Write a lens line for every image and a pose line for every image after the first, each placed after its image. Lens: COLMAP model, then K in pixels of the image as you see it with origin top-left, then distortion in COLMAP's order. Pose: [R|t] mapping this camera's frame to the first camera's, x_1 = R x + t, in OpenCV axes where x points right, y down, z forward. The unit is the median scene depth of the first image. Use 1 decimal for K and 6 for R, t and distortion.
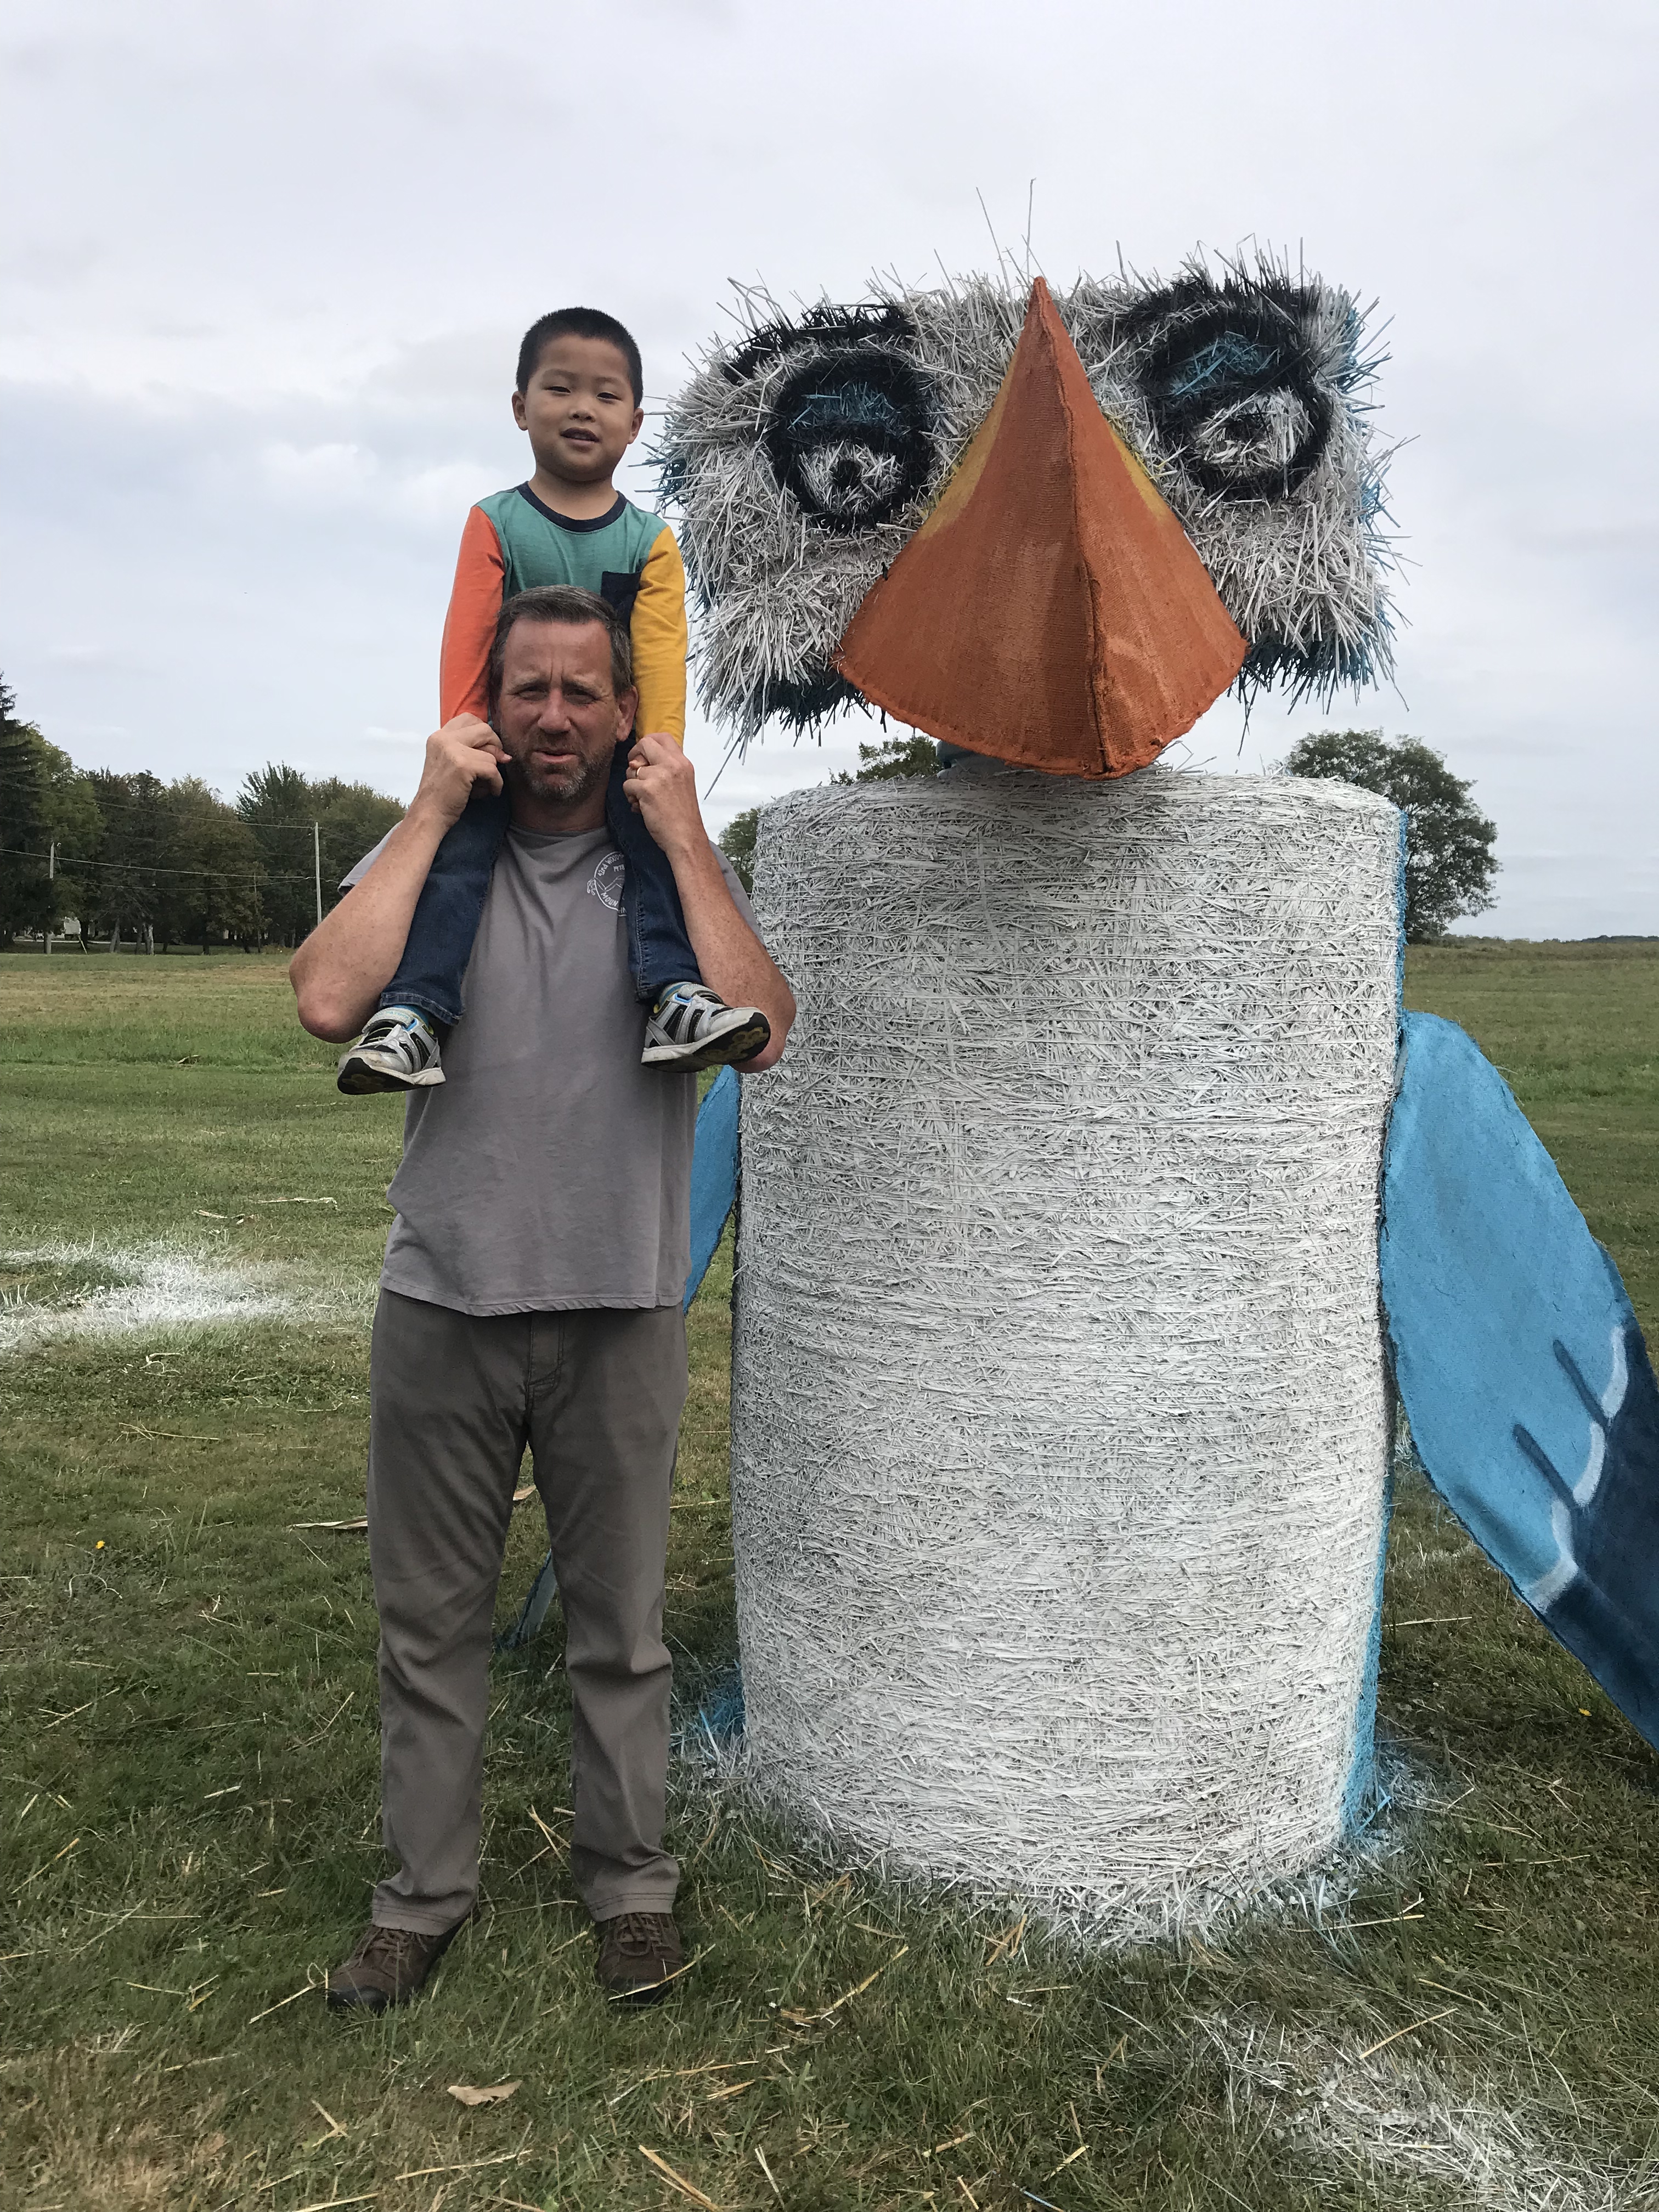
lens RADIAL K [[1796.4, 0, 829.5], [0, 1796.4, 1106.0], [0, 0, 1]] dist [0.163435, -0.472244]
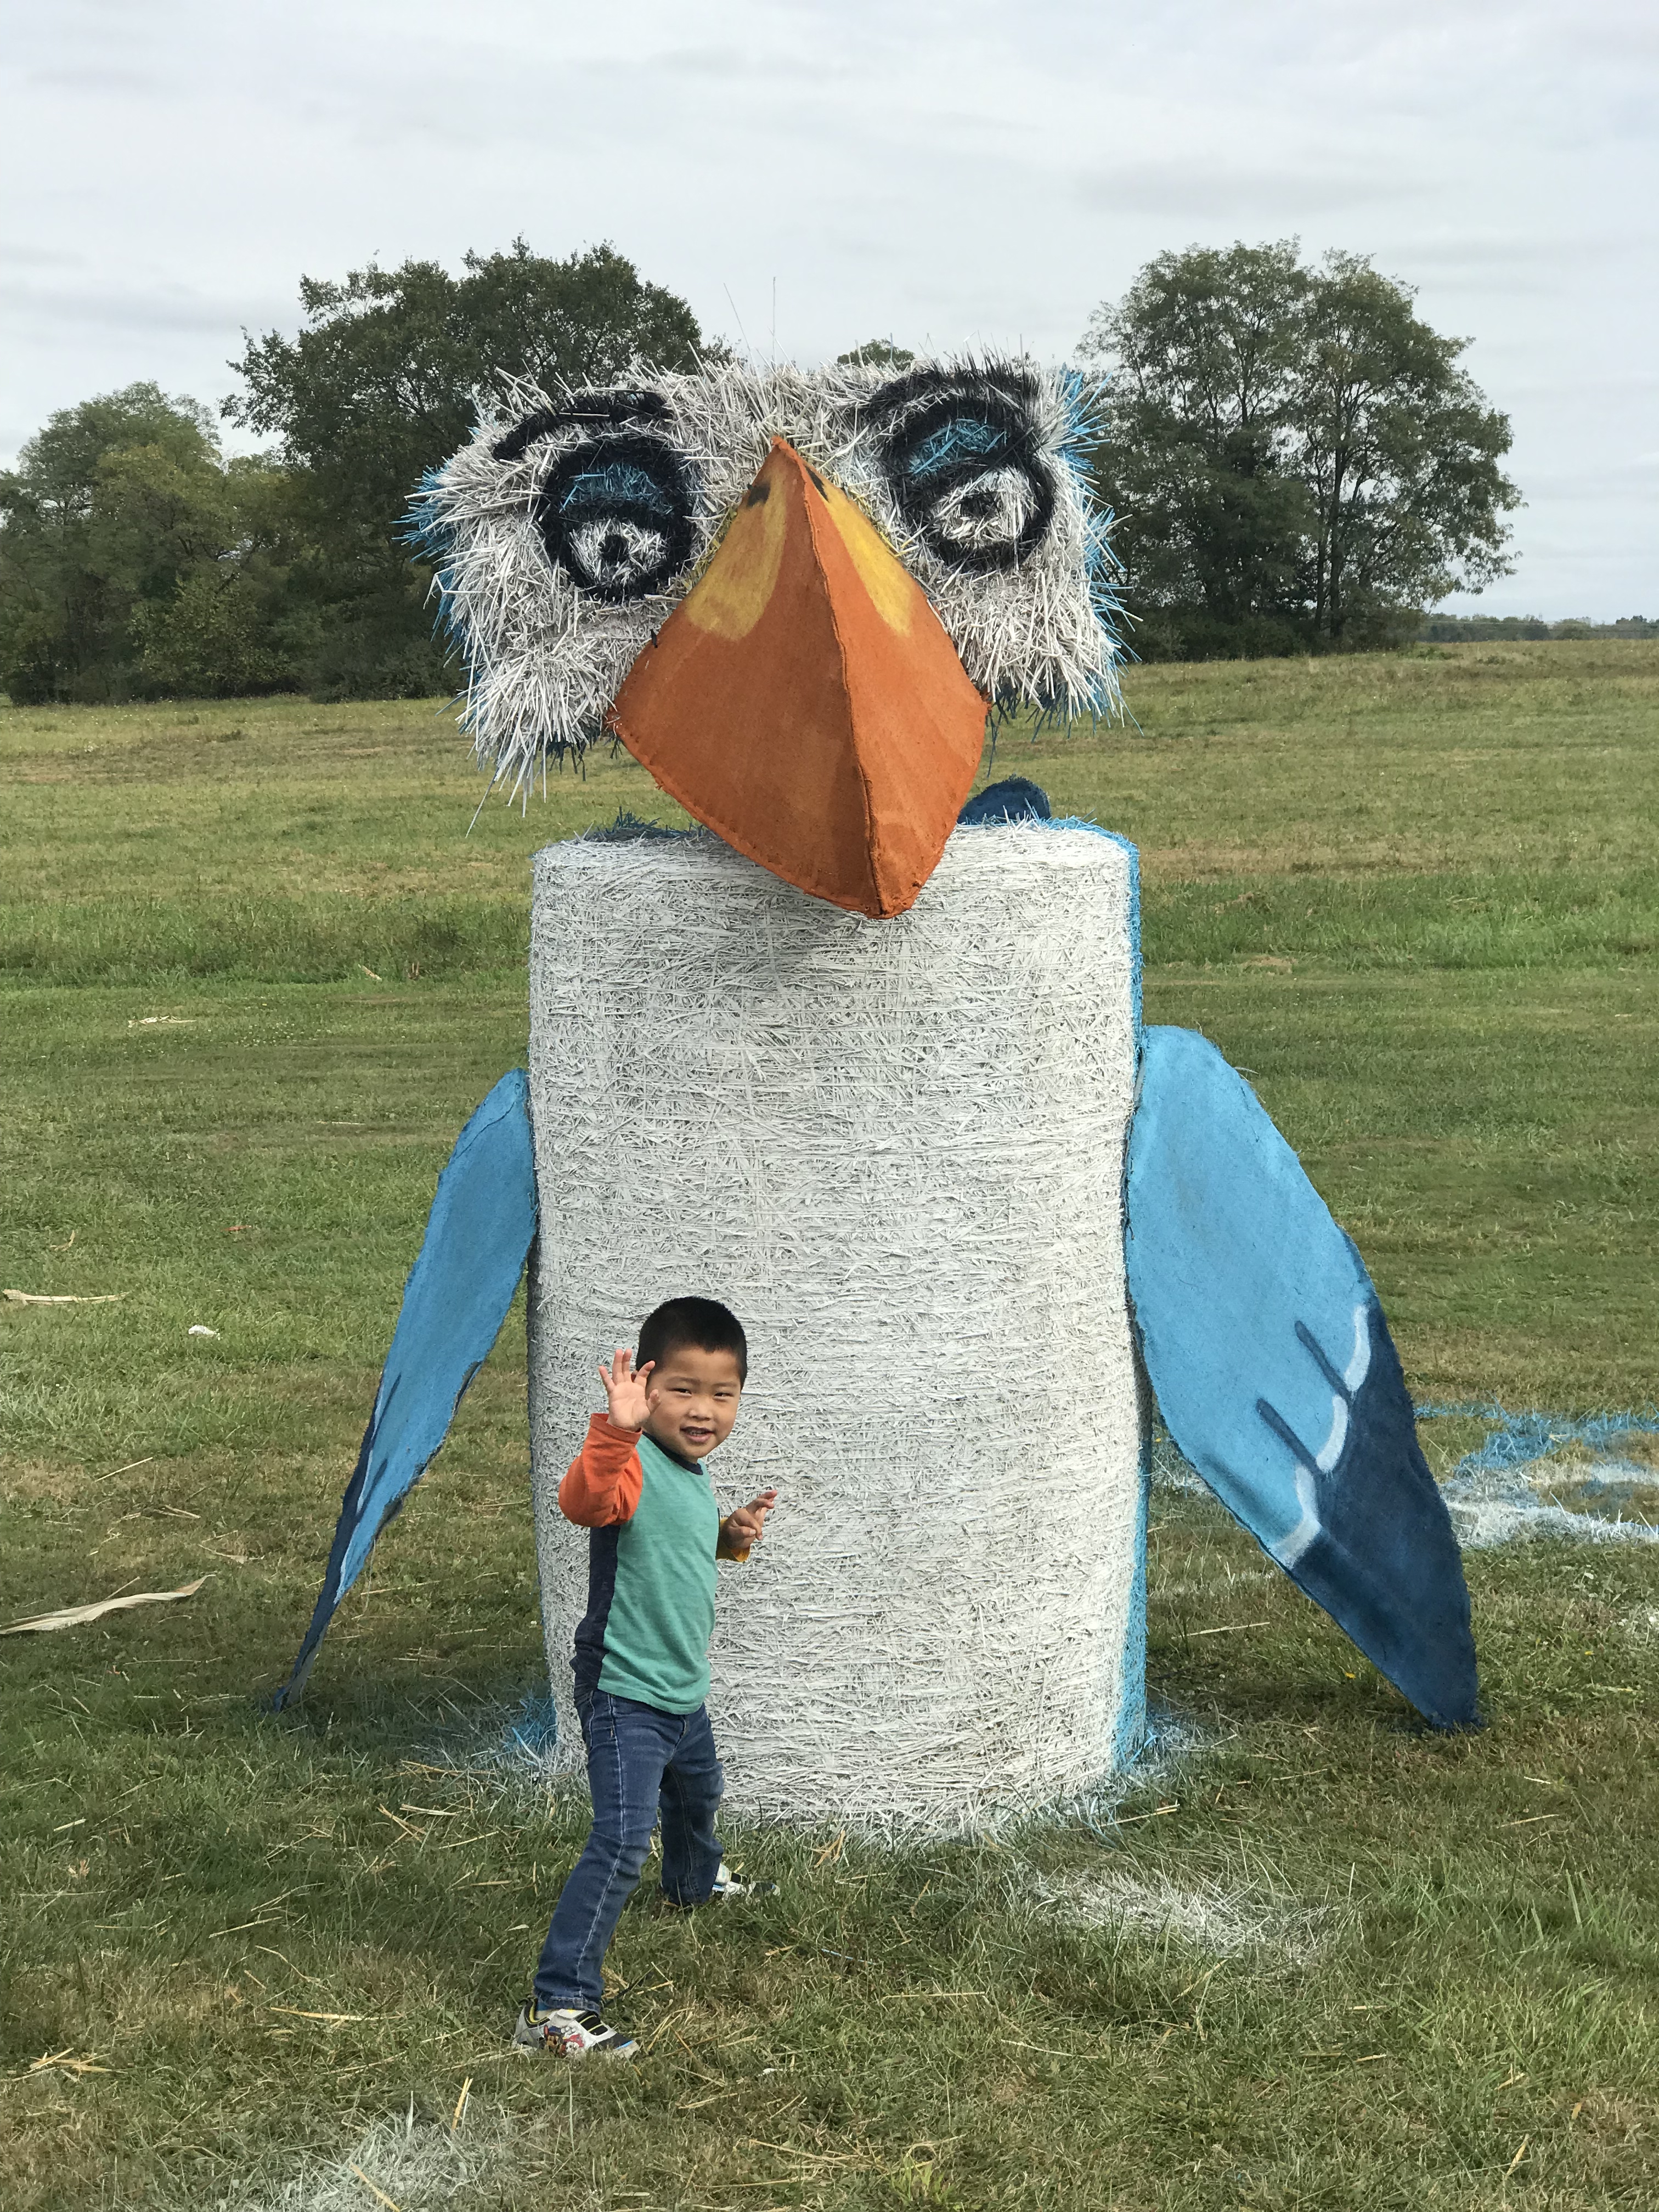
lens RADIAL K [[3983.8, 0, 1068.6], [0, 3983.8, 1237.1], [0, 0, 1]] dist [-0.036411, 0.220928]
pose [[0.975325, -0.054349, 0.213982, -0.263153], [0.038559, 0.996263, 0.077291, -0.121194], [-0.217383, -0.067133, 0.973775, -1.415530]]
